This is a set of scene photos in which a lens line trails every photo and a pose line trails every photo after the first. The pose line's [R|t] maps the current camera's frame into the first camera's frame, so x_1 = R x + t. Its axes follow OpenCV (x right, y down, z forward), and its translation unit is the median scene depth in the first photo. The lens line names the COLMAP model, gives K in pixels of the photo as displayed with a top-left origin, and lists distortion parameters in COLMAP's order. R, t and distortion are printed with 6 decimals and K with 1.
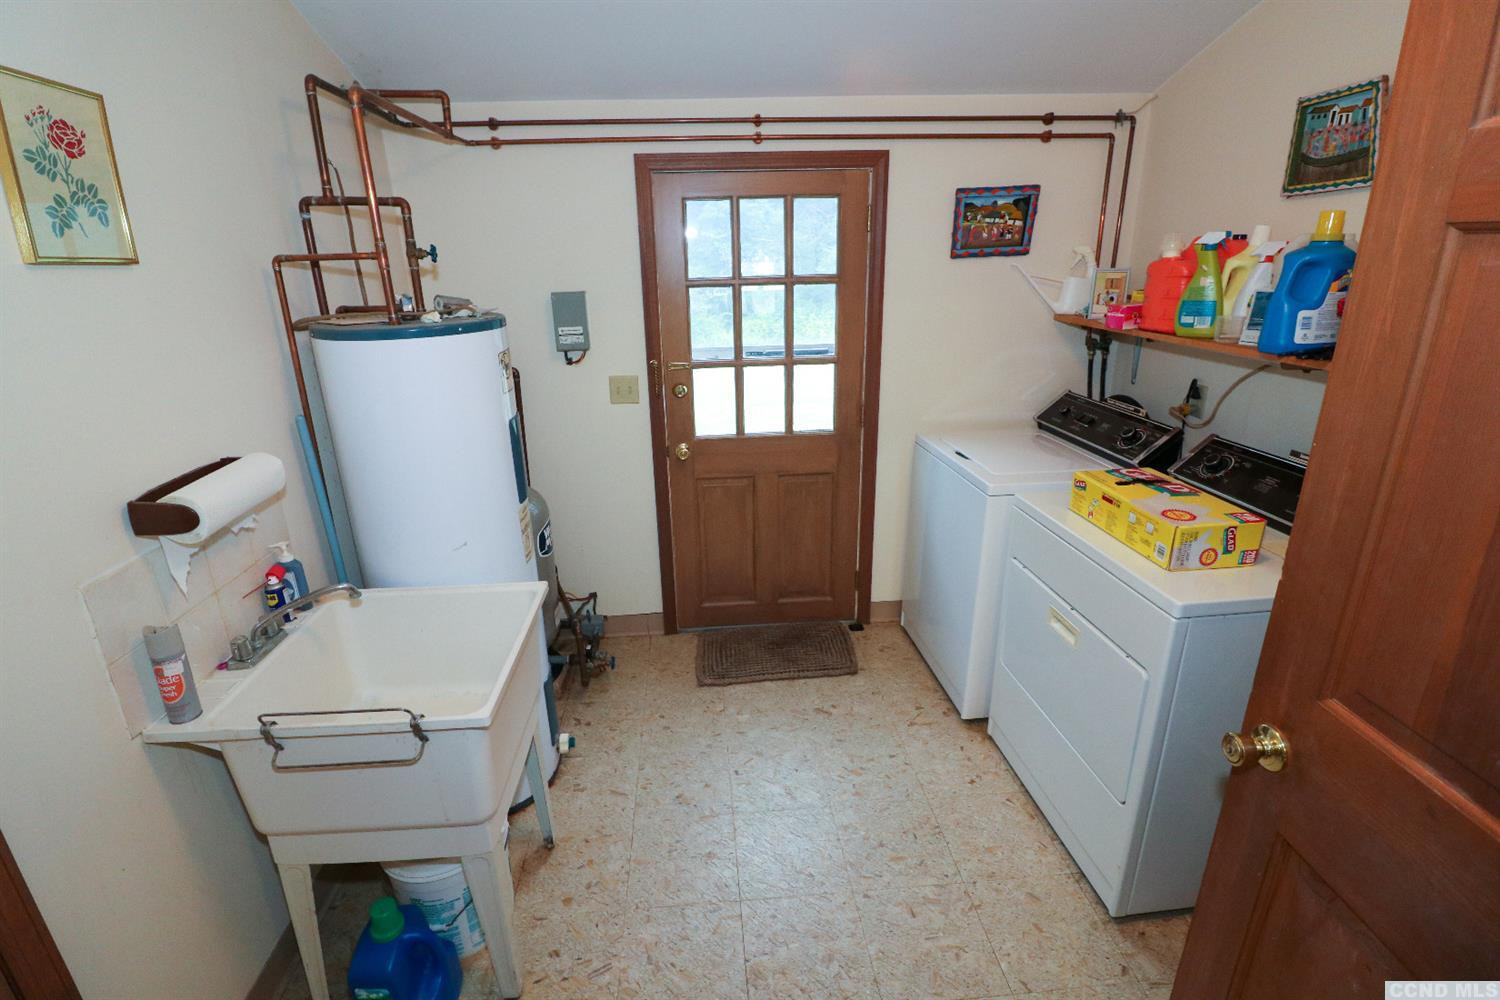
lens RADIAL K [[707.8, 0, 745.5], [0, 707.8, 494.8], [0, 0, 1]] dist [-0.001414, -0.000041]
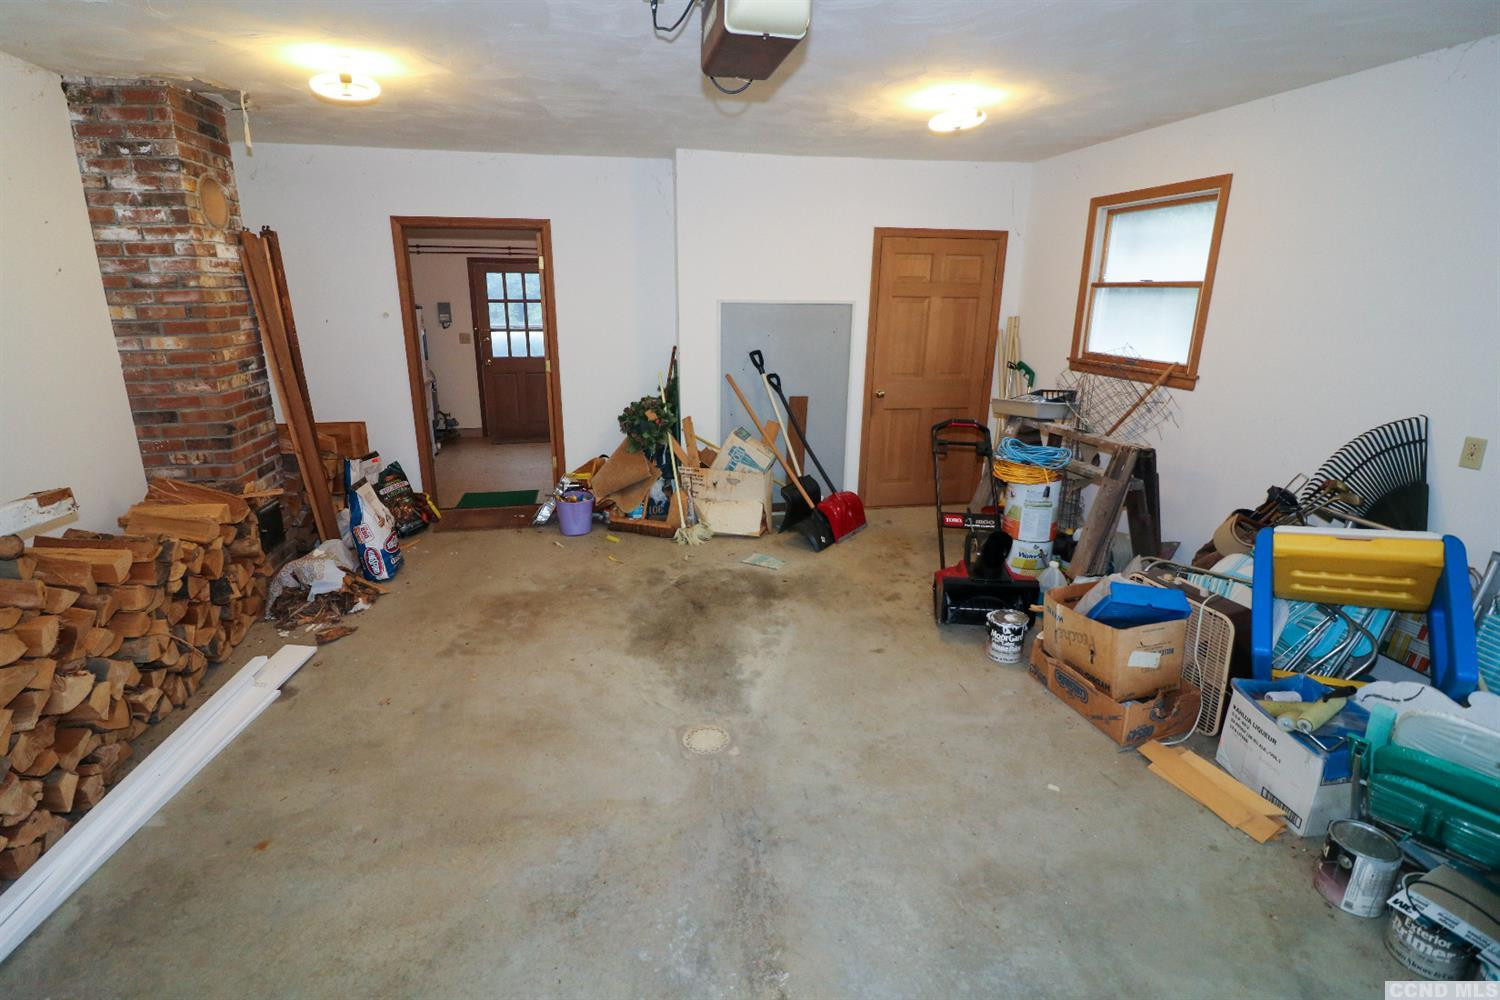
lens RADIAL K [[707.8, 0, 747.5], [0, 707.8, 505.3], [0, 0, 1]] dist [-0.001414, -0.000041]
pose [[0.969169, -0.041532, 0.242872, 0.199654], [0.052035, 0.997960, -0.036988, 0.659497], [-0.240841, 0.048486, 0.969353, -1.905159]]
